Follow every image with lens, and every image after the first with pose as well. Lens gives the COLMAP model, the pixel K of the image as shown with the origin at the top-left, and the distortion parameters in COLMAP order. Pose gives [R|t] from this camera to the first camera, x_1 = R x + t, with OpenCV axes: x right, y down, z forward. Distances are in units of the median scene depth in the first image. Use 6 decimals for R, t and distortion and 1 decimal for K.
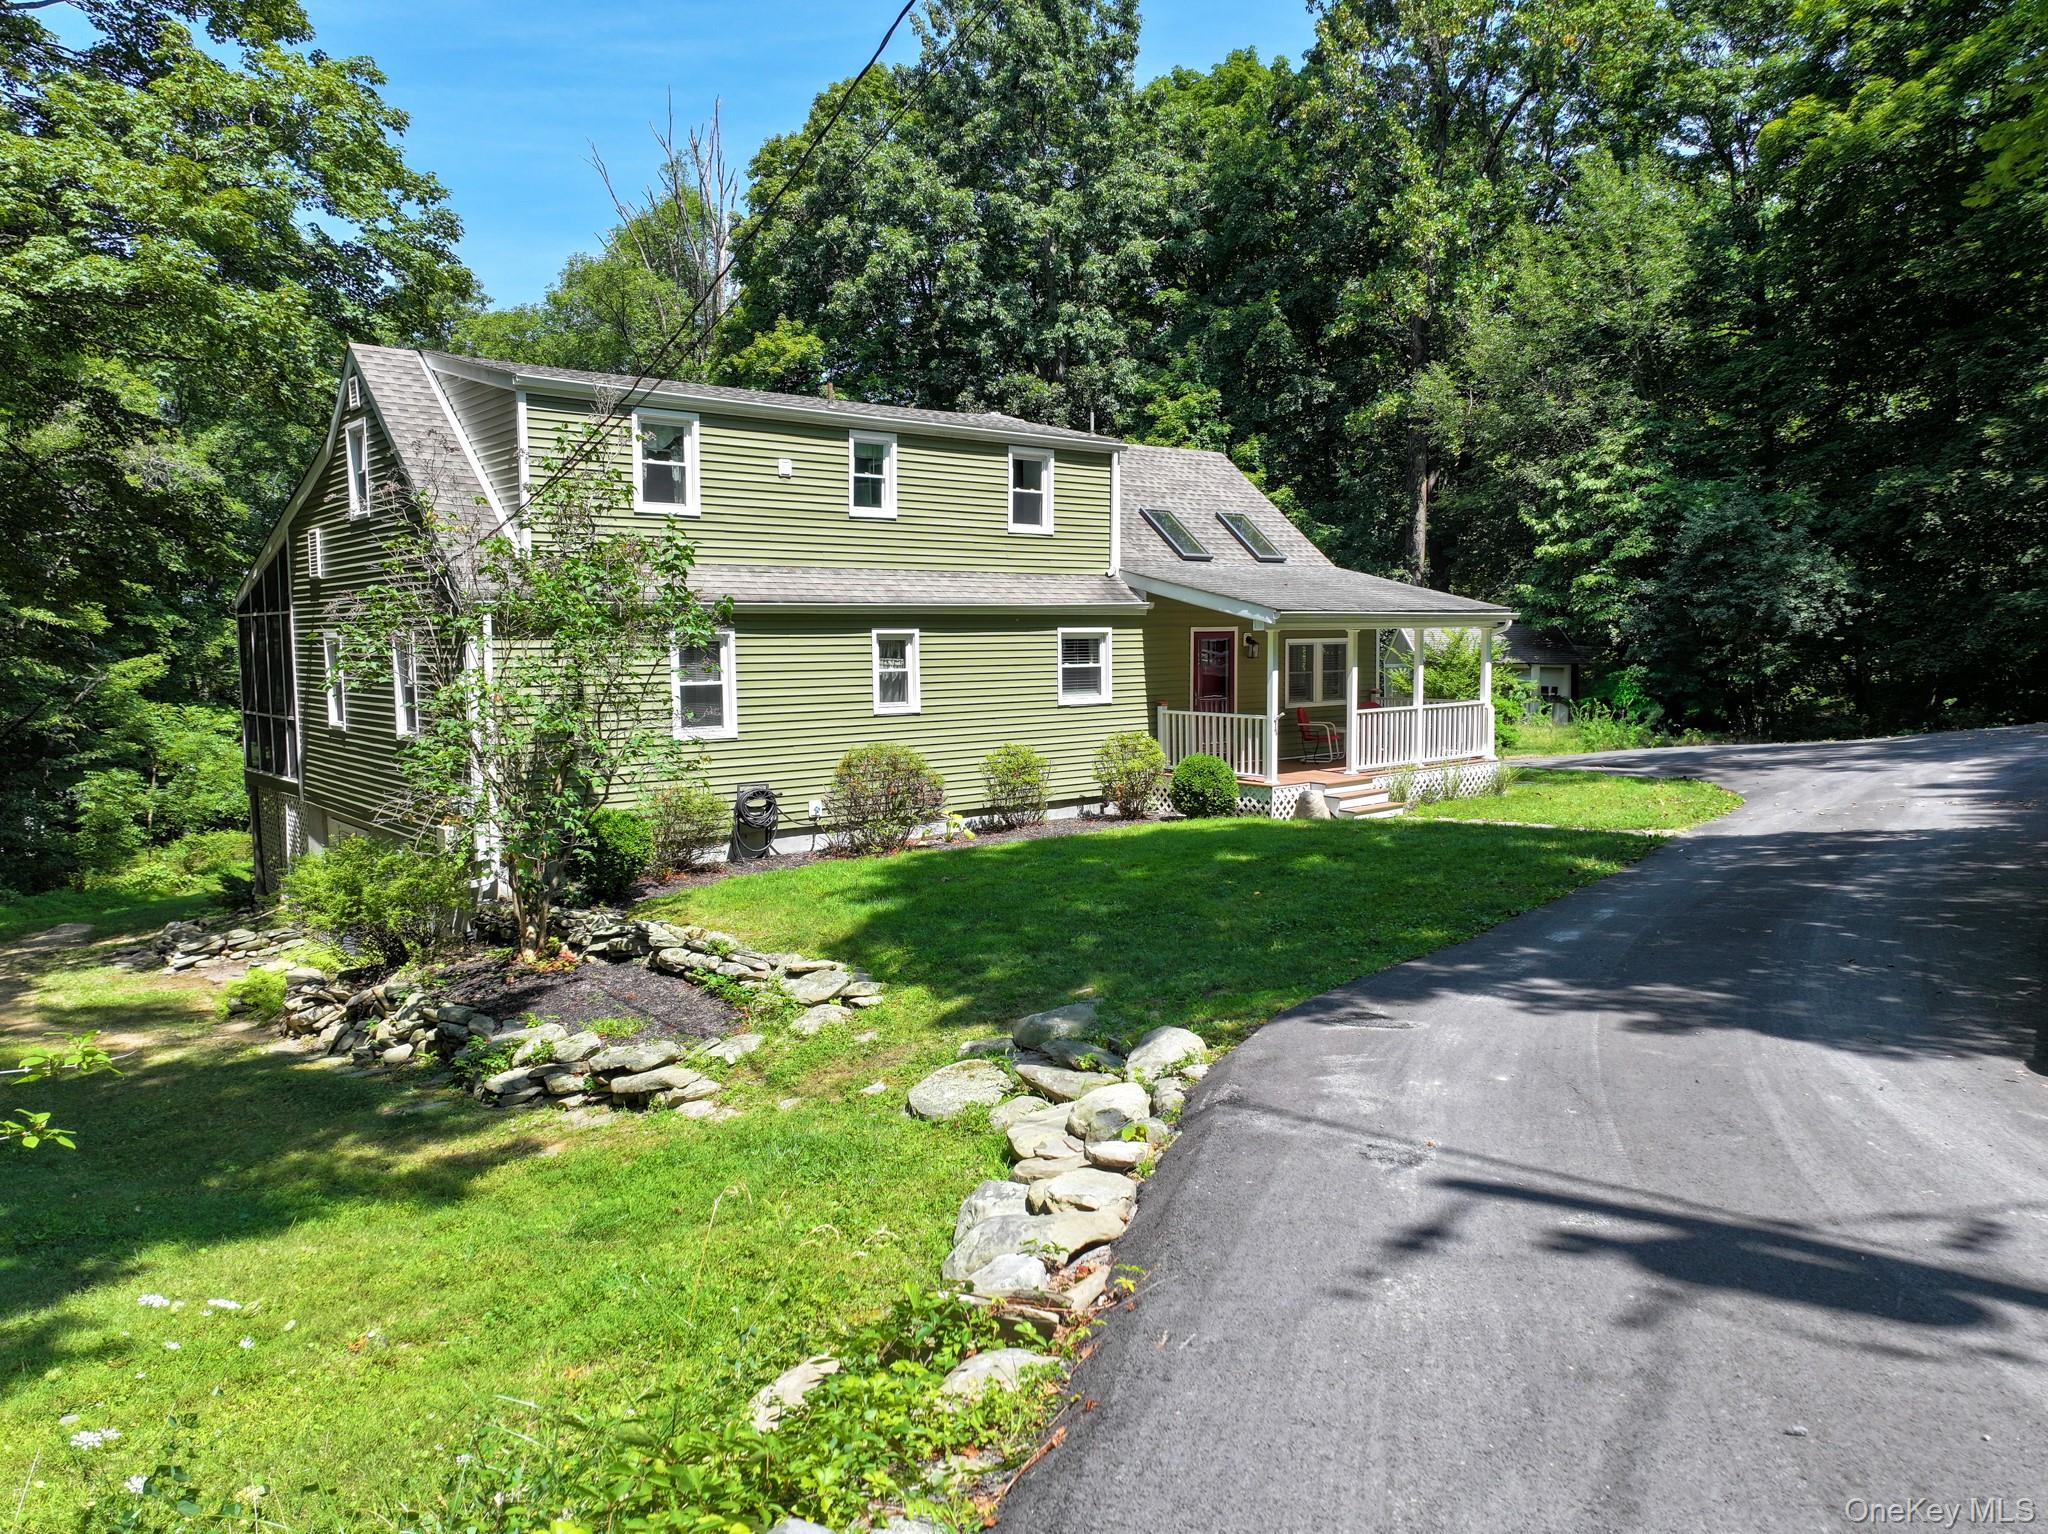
lens RADIAL K [[1436.4, 0, 1024.0], [0, 1436.4, 767.0], [0, 0, 1]] dist [0.012378, -0.003377]
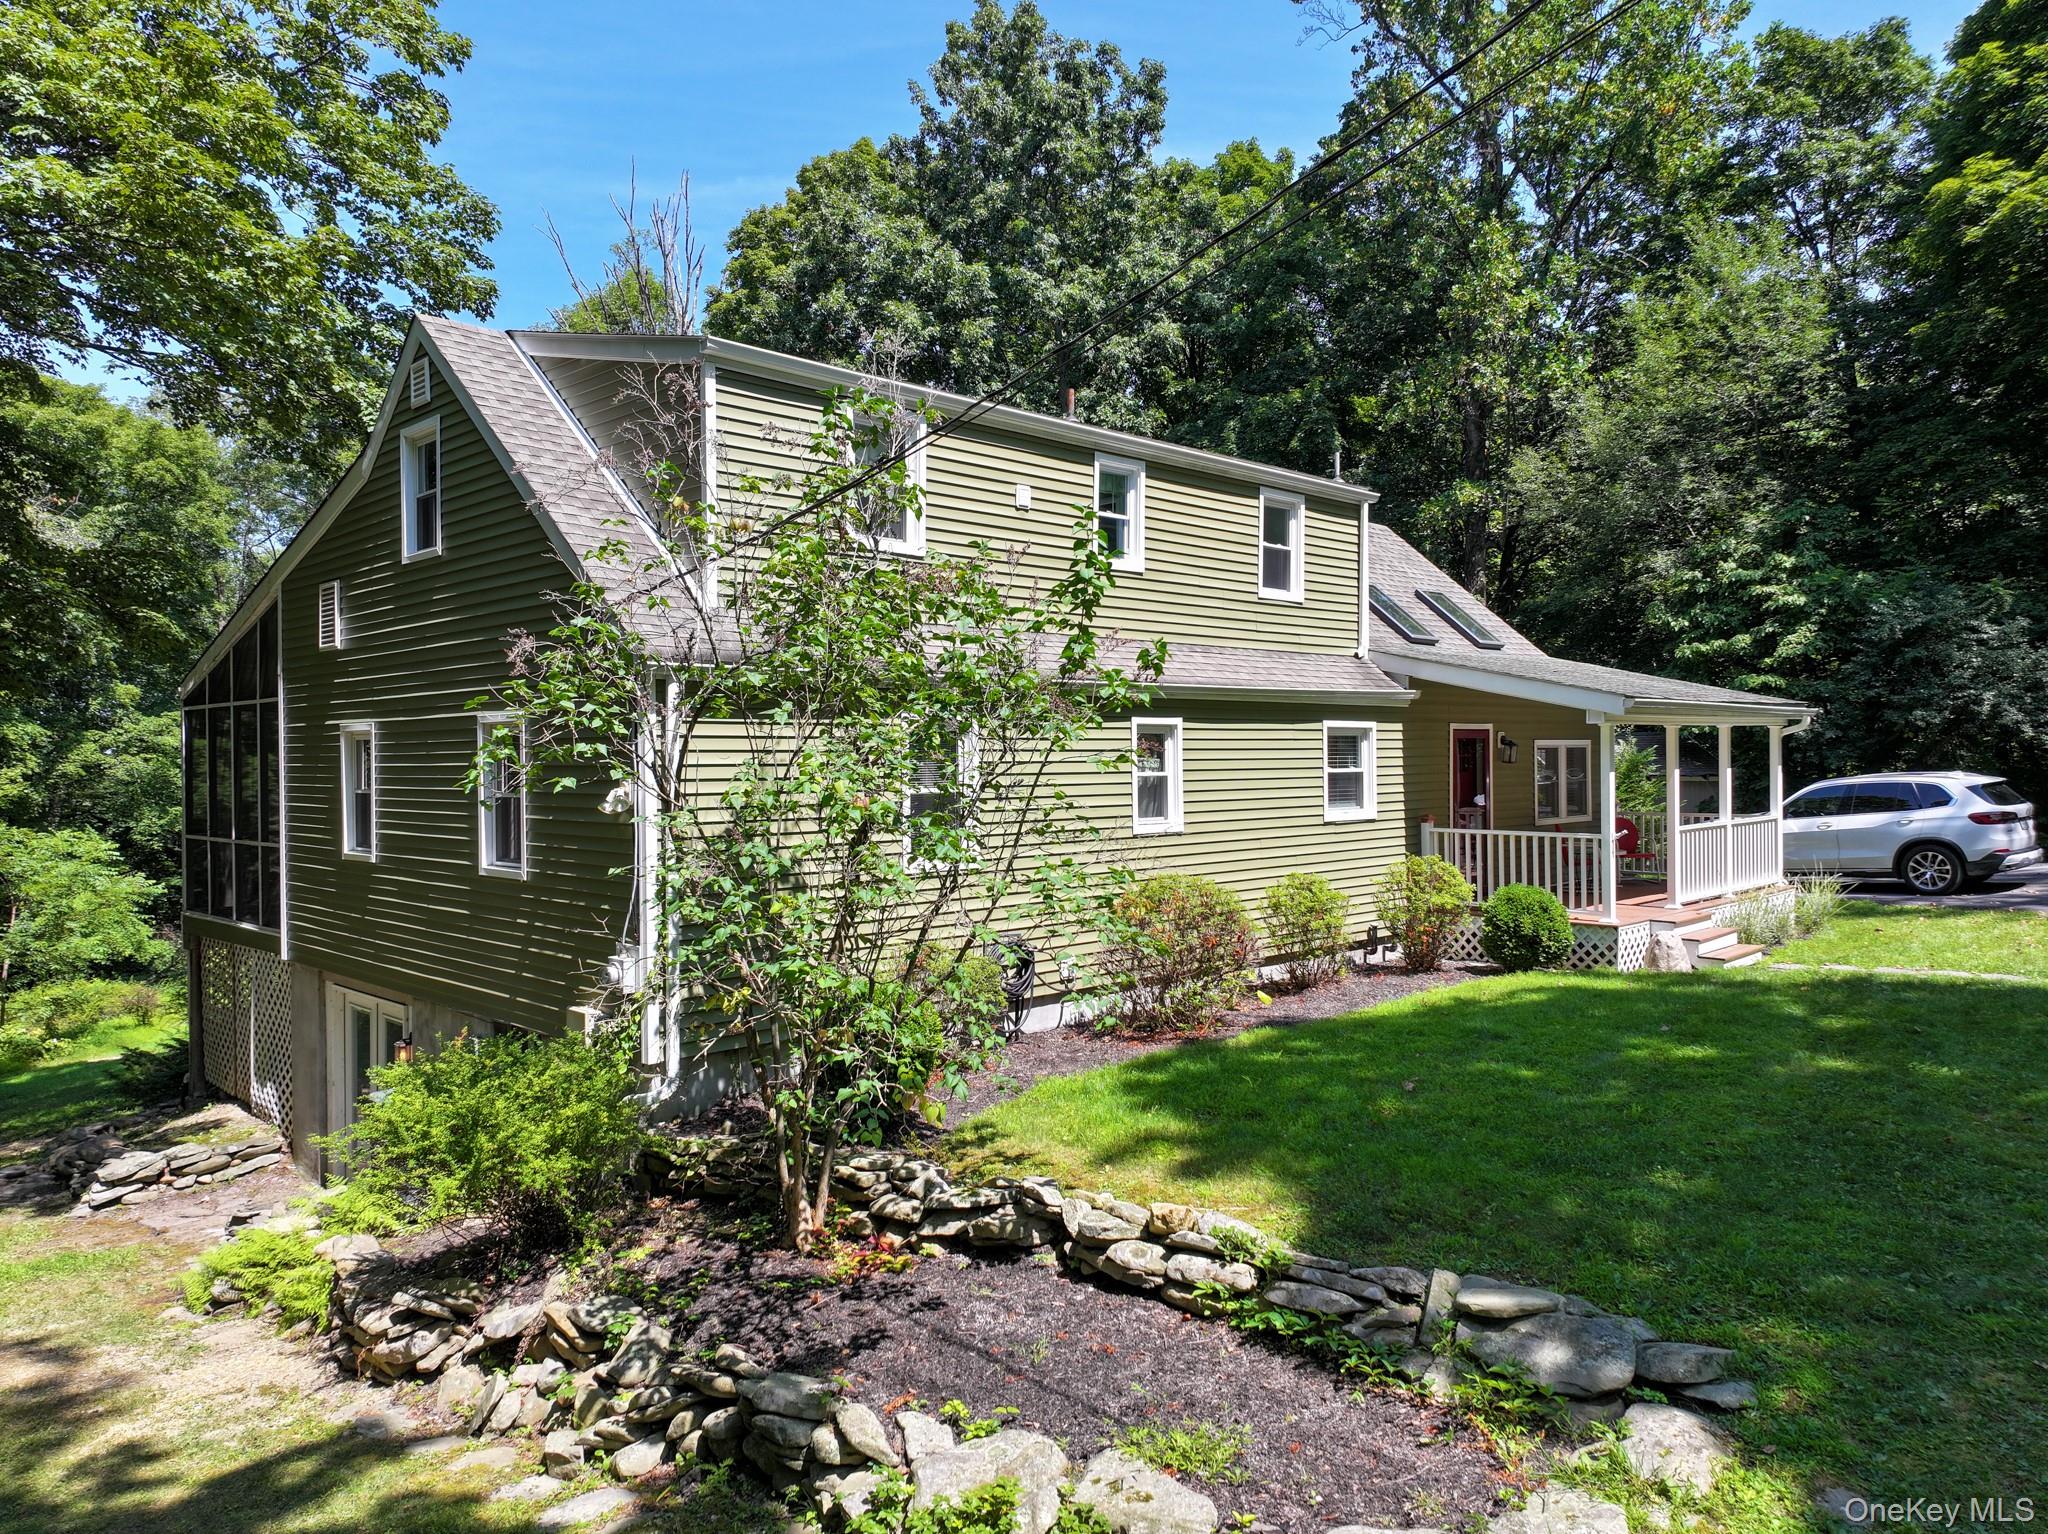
lens RADIAL K [[1437.8, 0, 1024.0], [0, 1437.8, 767.0], [0, 0, 1]] dist [0.017742, 0.000111]
pose [[0.996361, -0.000596, 0.085236, -0.193643], [0.007811, 0.996406, -0.084346, -0.008298], [-0.084879, 0.084705, 0.992784, 0.242199]]
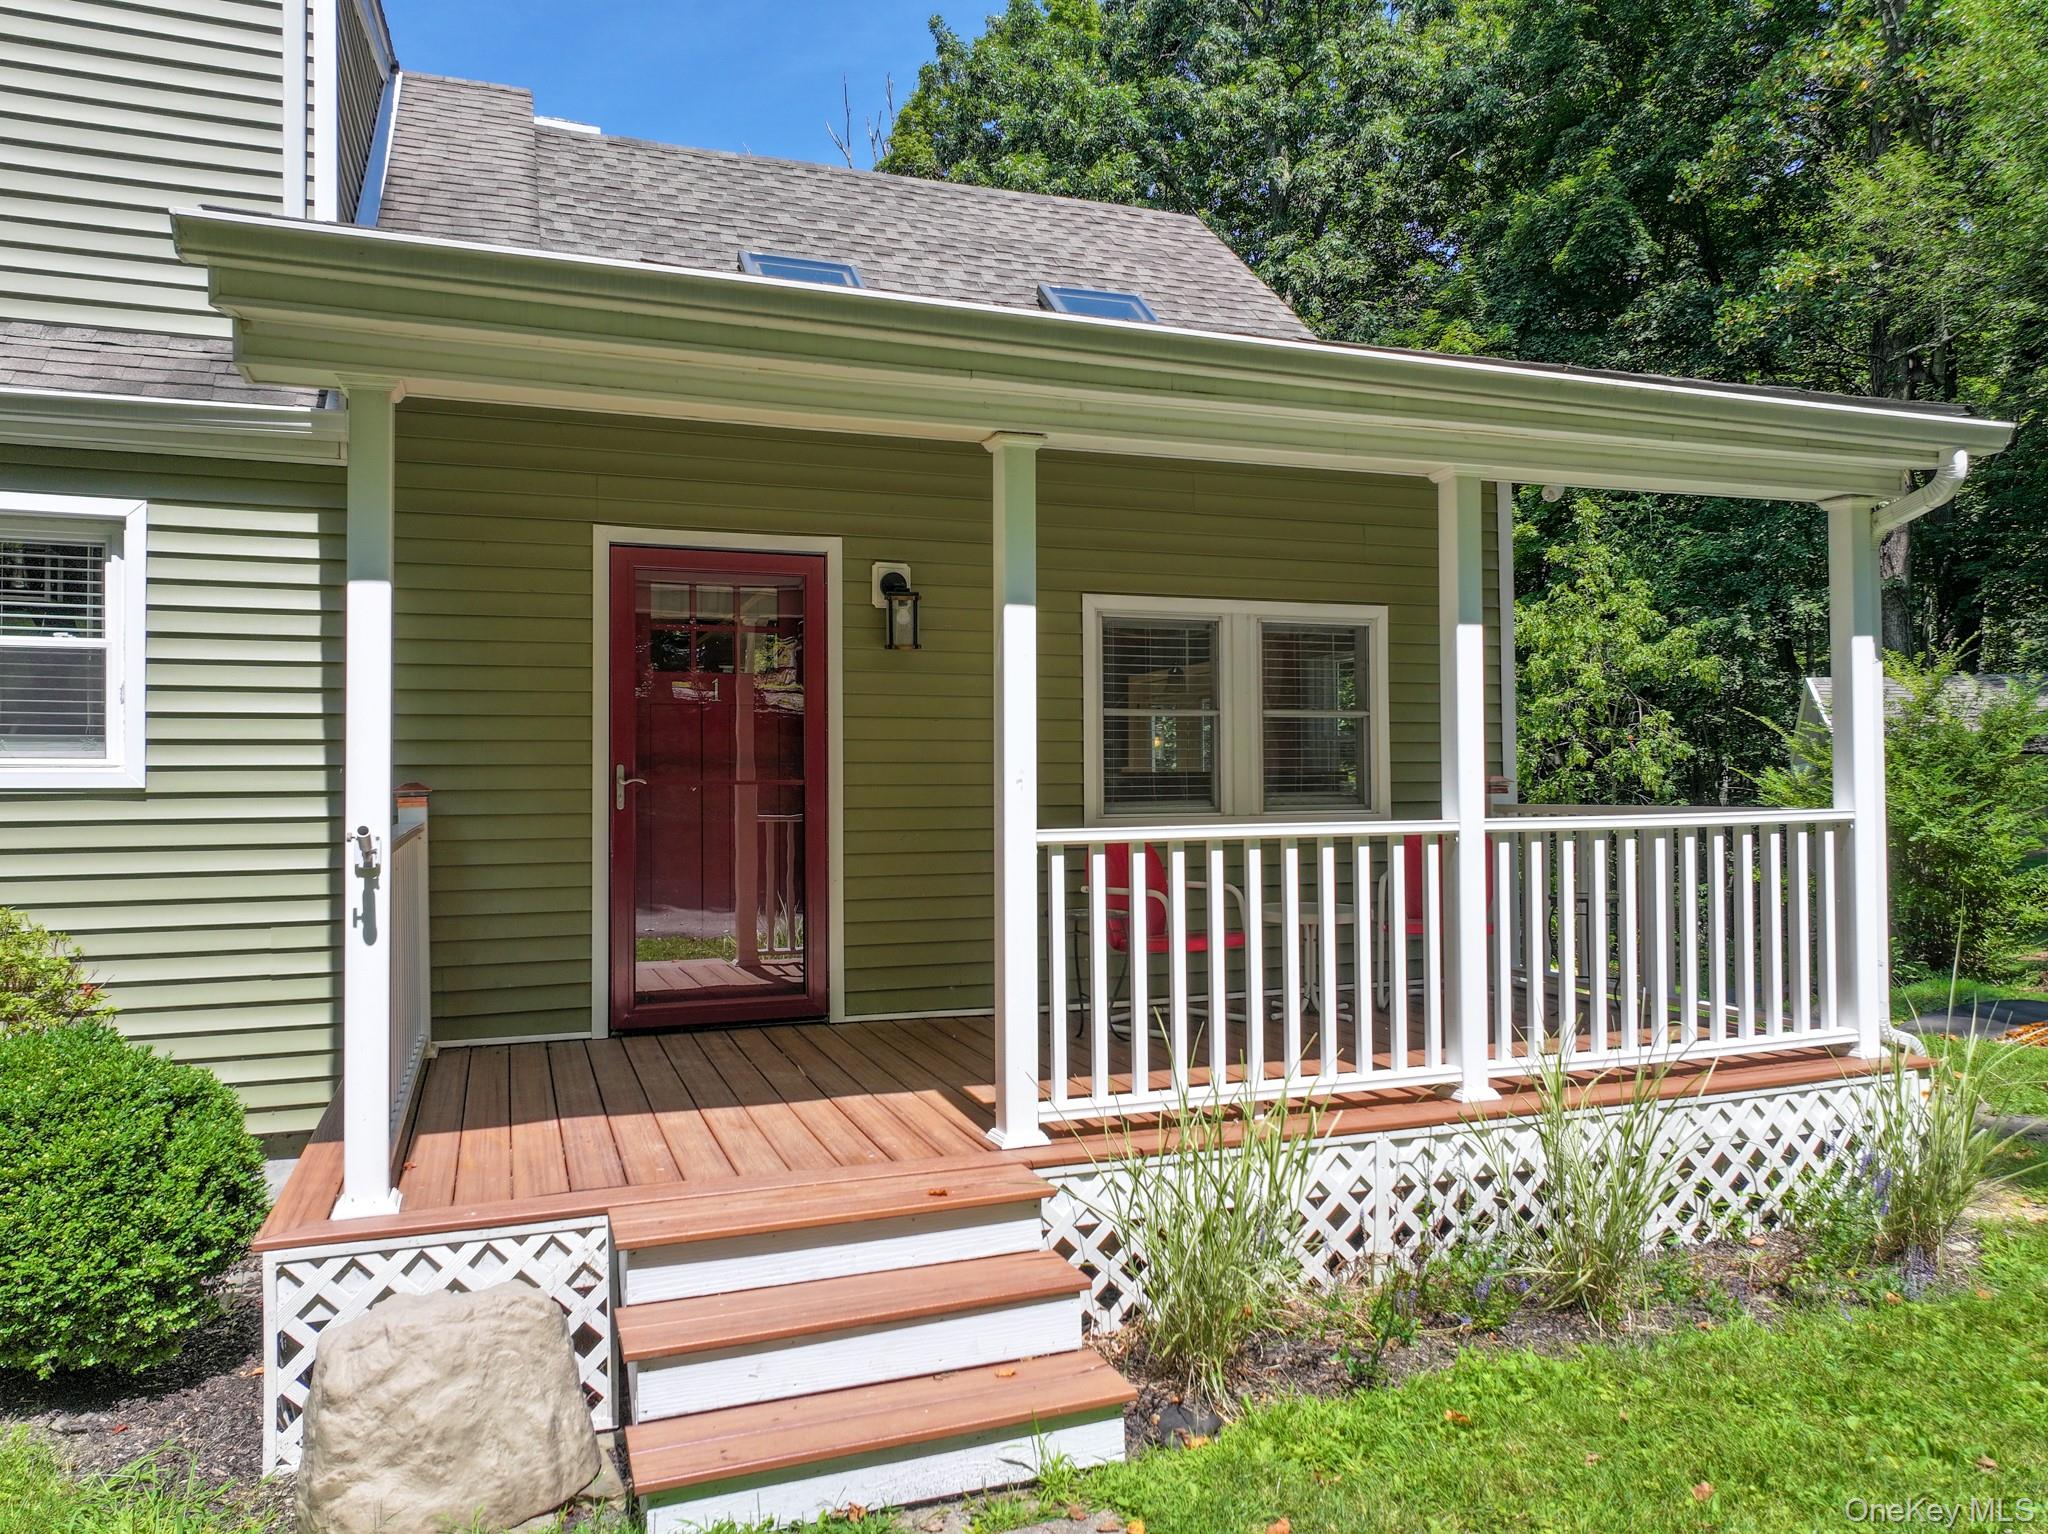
lens RADIAL K [[1437.9, 0, 1024.0], [0, 1437.9, 767.0], [0, 0, 1]] dist [0.003264, 0.001797]
pose [[0.943201, -0.001989, -0.332218, 0.297502], [-0.031799, 0.994850, -0.096238, -0.028256], [0.330698, 0.101336, 0.938280, 0.804749]]
